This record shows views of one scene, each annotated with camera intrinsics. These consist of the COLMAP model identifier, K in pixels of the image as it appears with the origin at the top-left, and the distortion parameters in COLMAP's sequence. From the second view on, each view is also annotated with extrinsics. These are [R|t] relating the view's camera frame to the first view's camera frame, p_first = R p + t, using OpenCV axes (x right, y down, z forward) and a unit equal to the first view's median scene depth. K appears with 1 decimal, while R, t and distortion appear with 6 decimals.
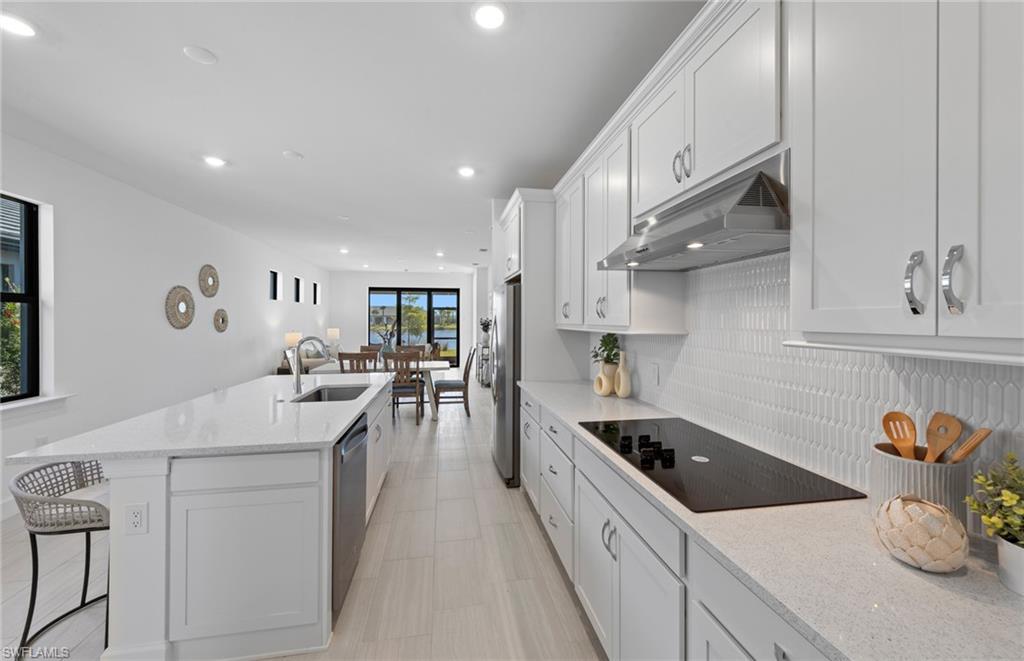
lens RADIAL K [[401.4, 0, 515.8], [0, 401.4, 323.0], [0, 0, 1]] dist [0.008305, -0.000403]
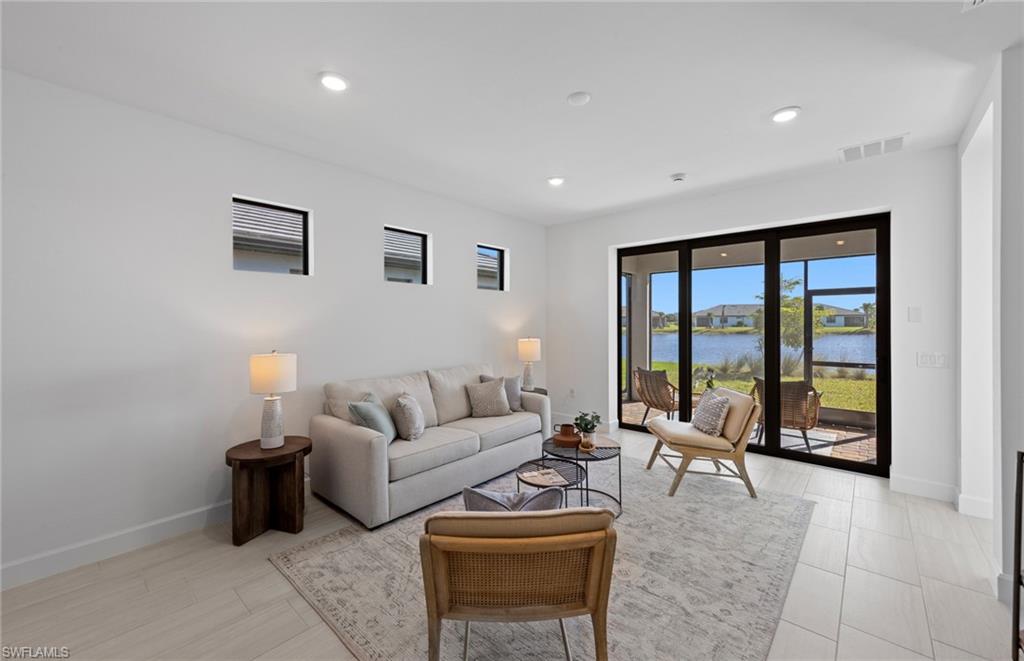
lens RADIAL K [[401.4, 0, 509.9], [0, 401.4, 319.3], [0, 0, 1]] dist [0.008305, -0.000403]
pose [[0.628438, -0.010867, -0.777784, -0.101050], [-0.000115, 0.999901, -0.014063, -0.003150], [0.777860, 0.008927, 0.628375, 0.714467]]
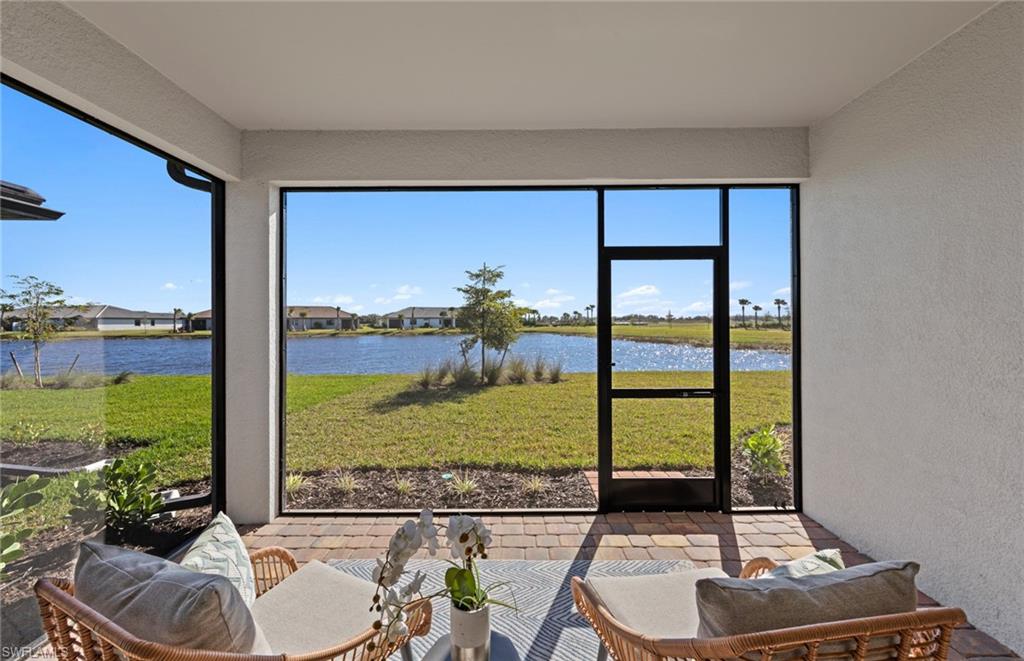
lens RADIAL K [[401.4, 0, 510.5], [0, 401.4, 322.5], [0, 0, 1]] dist [0.008305, -0.000403]
pose [[0.986778, -0.008767, -0.161841, -0.322179], [0.007561, 0.999939, -0.008065, 0.002433], [0.161902, 0.006735, 0.986784, 1.156220]]
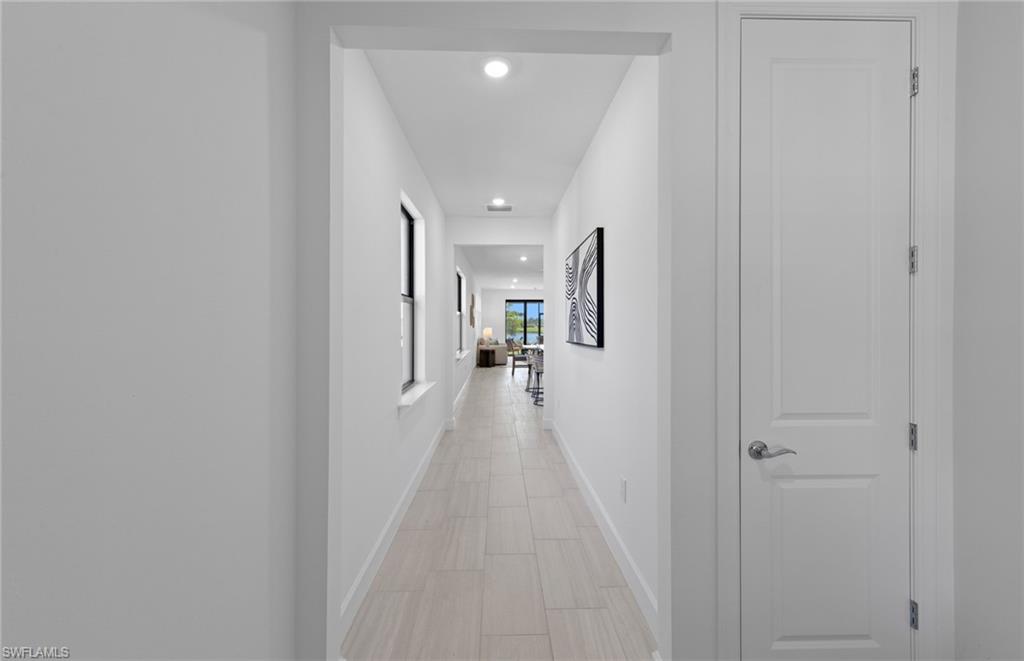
lens RADIAL K [[401.4, 0, 510.9], [0, 401.4, 324.0], [0, 0, 1]] dist [0.008305, -0.000403]
pose [[0.991845, 0.002041, -0.127437, -0.185409], [-0.002621, 0.999987, -0.004388, 0.007222], [0.127426, 0.004686, 0.991837, -0.516724]]
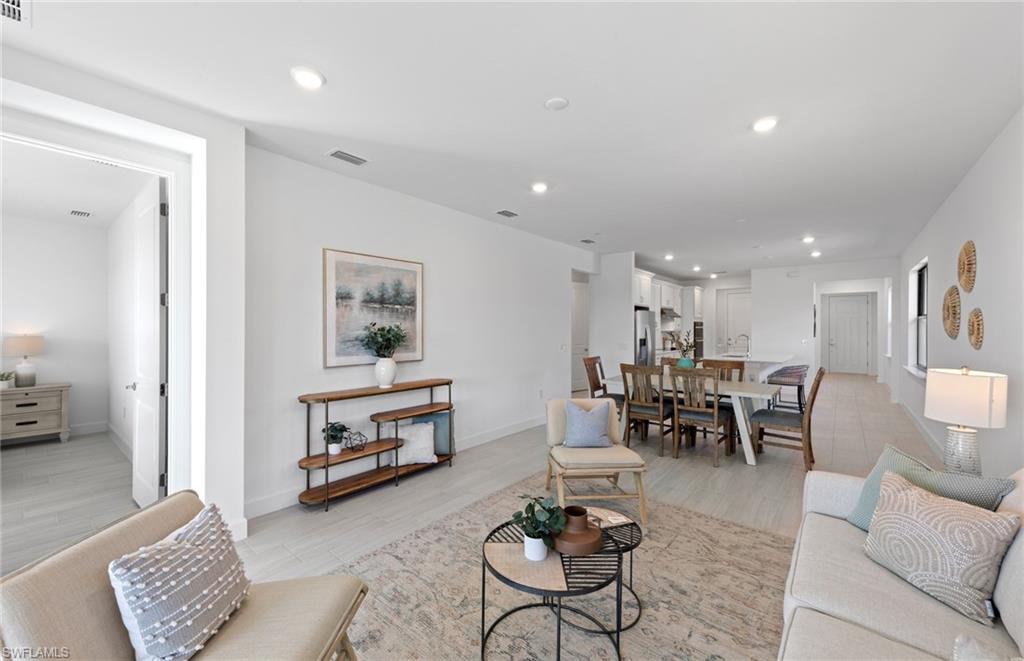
lens RADIAL K [[401.4, 0, 513.7], [0, 401.4, 327.3], [0, 0, 1]] dist [0.008305, -0.000403]
pose [[-0.663935, -0.000758, 0.747790, -0.428982], [0.001947, 0.999994, 0.002742, -0.006621], [-0.747788, 0.003277, -0.663930, 1.081004]]
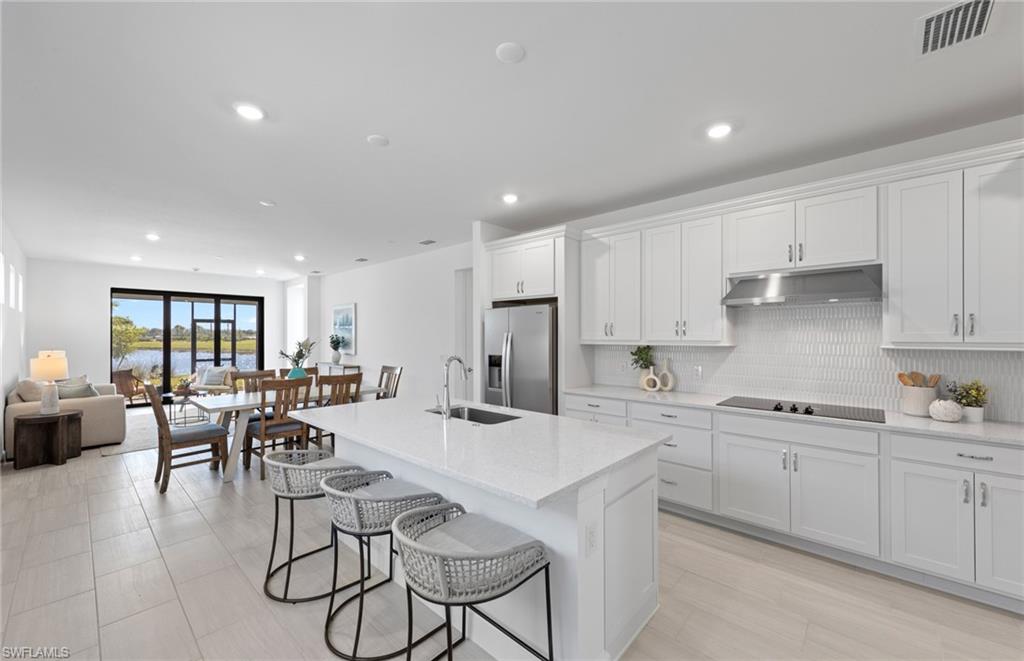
lens RADIAL K [[401.4, 0, 518.2], [0, 401.4, 335.2], [0, 0, 1]] dist [0.008305, -0.000403]
pose [[0.782061, -0.000259, 0.623202, -0.294447], [0.005576, 0.999963, -0.006581, -0.001685], [-0.623177, 0.008621, 0.782034, 0.057443]]
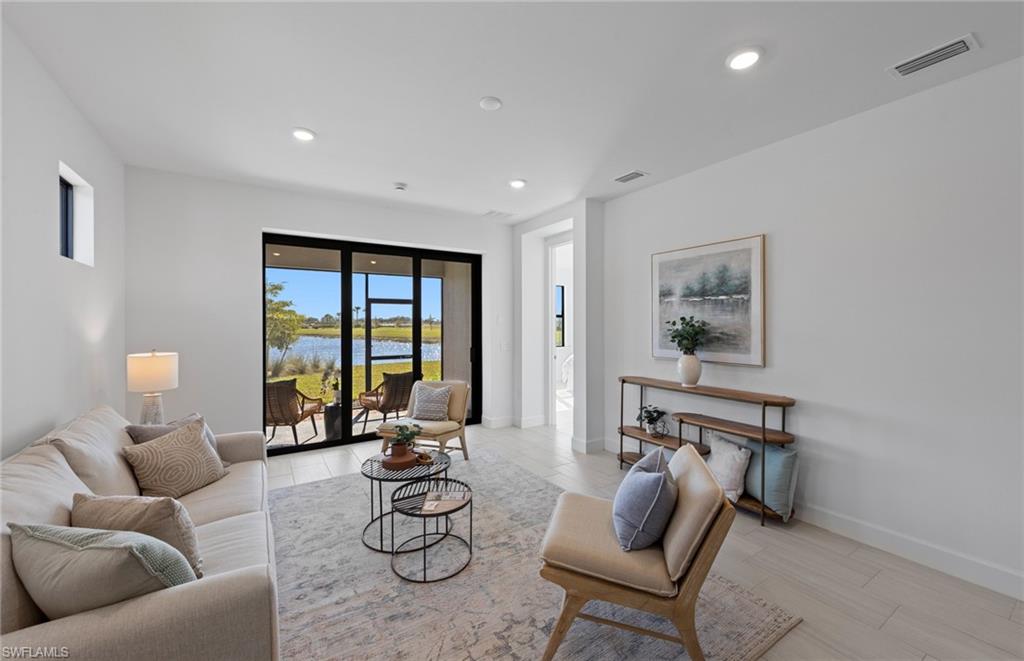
lens RADIAL K [[401.4, 0, 513.7], [0, 401.4, 324.4], [0, 0, 1]] dist [0.008305, -0.000403]
pose [[0.917277, -0.006773, 0.398191, -0.350977], [0.008590, 0.999959, -0.002777, -0.004062], [-0.398156, 0.005968, 0.917298, 0.668150]]
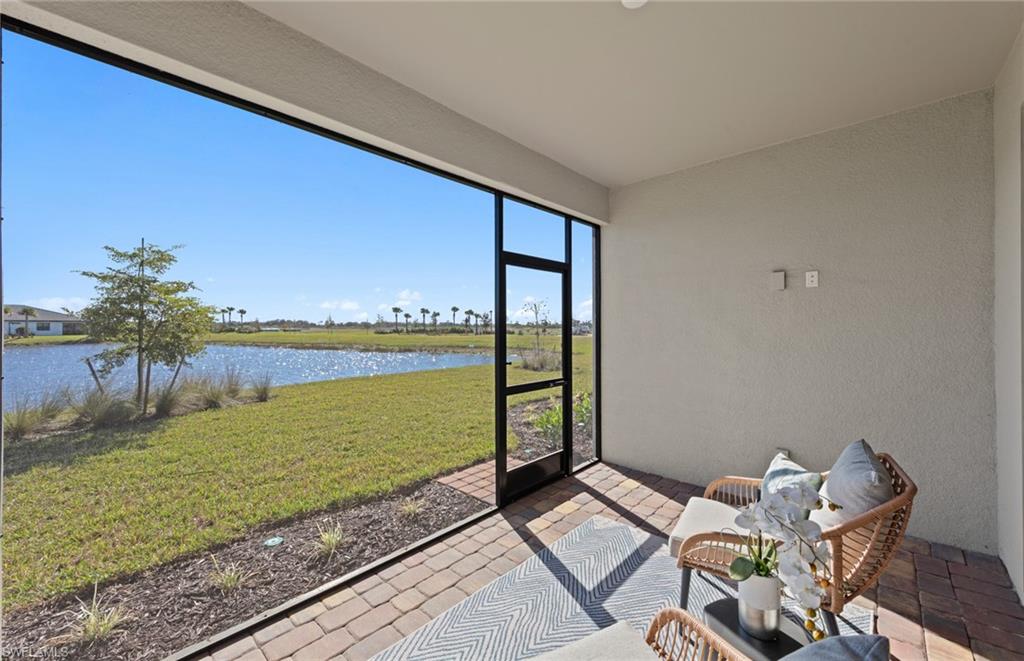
lens RADIAL K [[401.4, 0, 510.9], [0, 401.4, 325.9], [0, 0, 1]] dist [0.008305, -0.000403]
pose [[0.788503, -0.004387, 0.615015, -0.496065], [0.010781, 0.999920, -0.006689, 0.004681], [-0.614936, 0.011905, 0.788487, 1.216622]]
